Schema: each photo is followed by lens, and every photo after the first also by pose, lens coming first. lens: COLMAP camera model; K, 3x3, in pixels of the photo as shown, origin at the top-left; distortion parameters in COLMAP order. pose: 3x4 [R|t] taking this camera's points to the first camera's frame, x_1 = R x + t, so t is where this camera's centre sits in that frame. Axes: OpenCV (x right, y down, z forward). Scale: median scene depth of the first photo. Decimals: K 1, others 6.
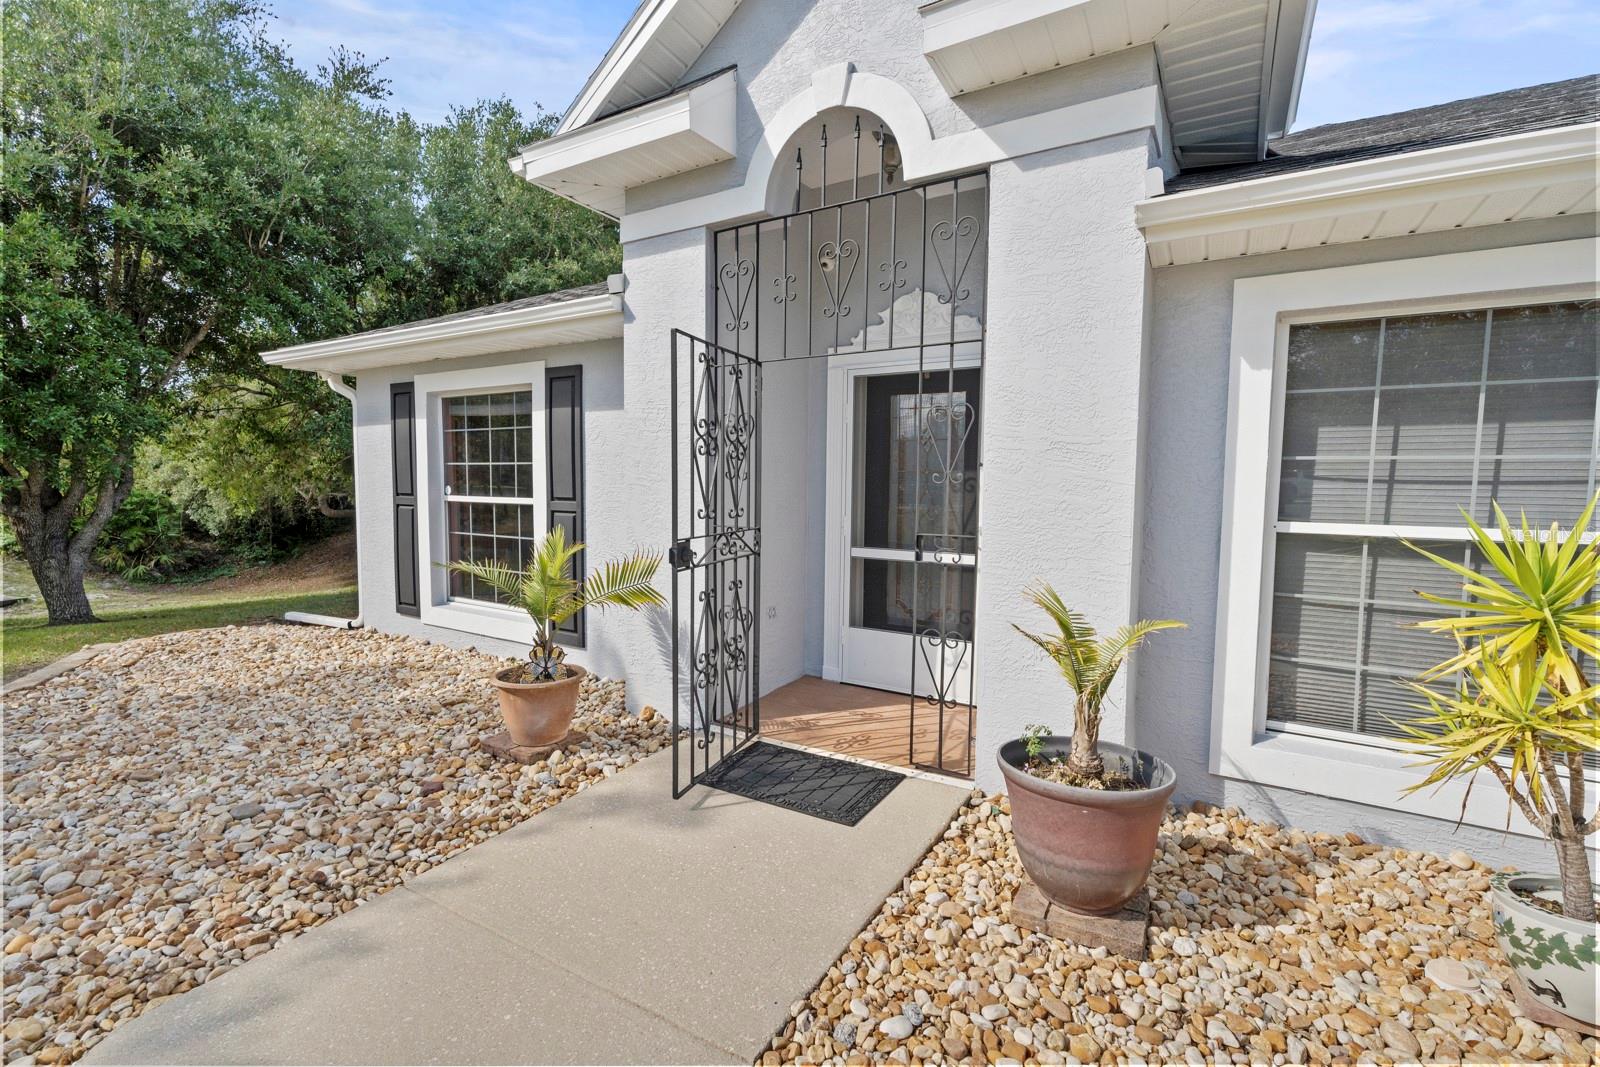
lens RADIAL K [[749.2, 0, 773.5], [0, 749.2, 540.0], [0, 0, 1]] dist [-0.001132, -0.001526]
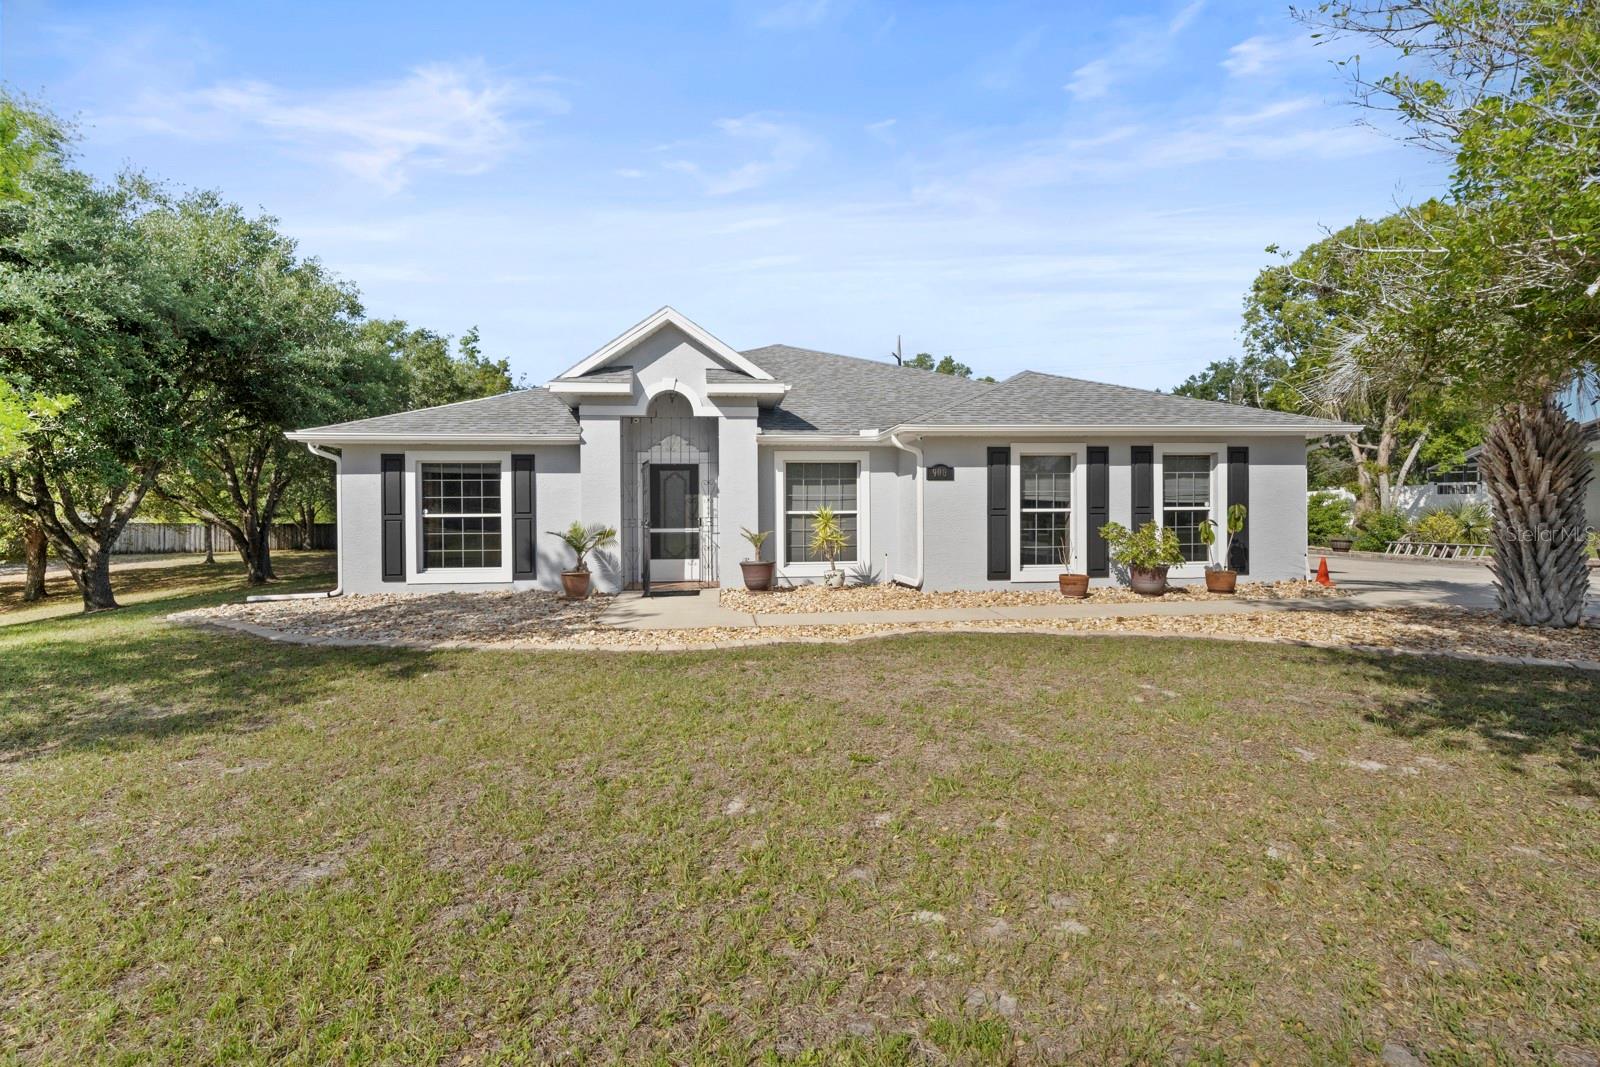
lens RADIAL K [[749.2, 0, 799.2], [0, 749.2, 525.4], [0, 0, 1]] dist [-0.001132, -0.001526]
pose [[0.789844, -0.026556, 0.612732, -1.008303], [0.064095, 0.997166, -0.039405, 0.125708], [-0.609949, 0.070397, 0.789308, -1.283111]]
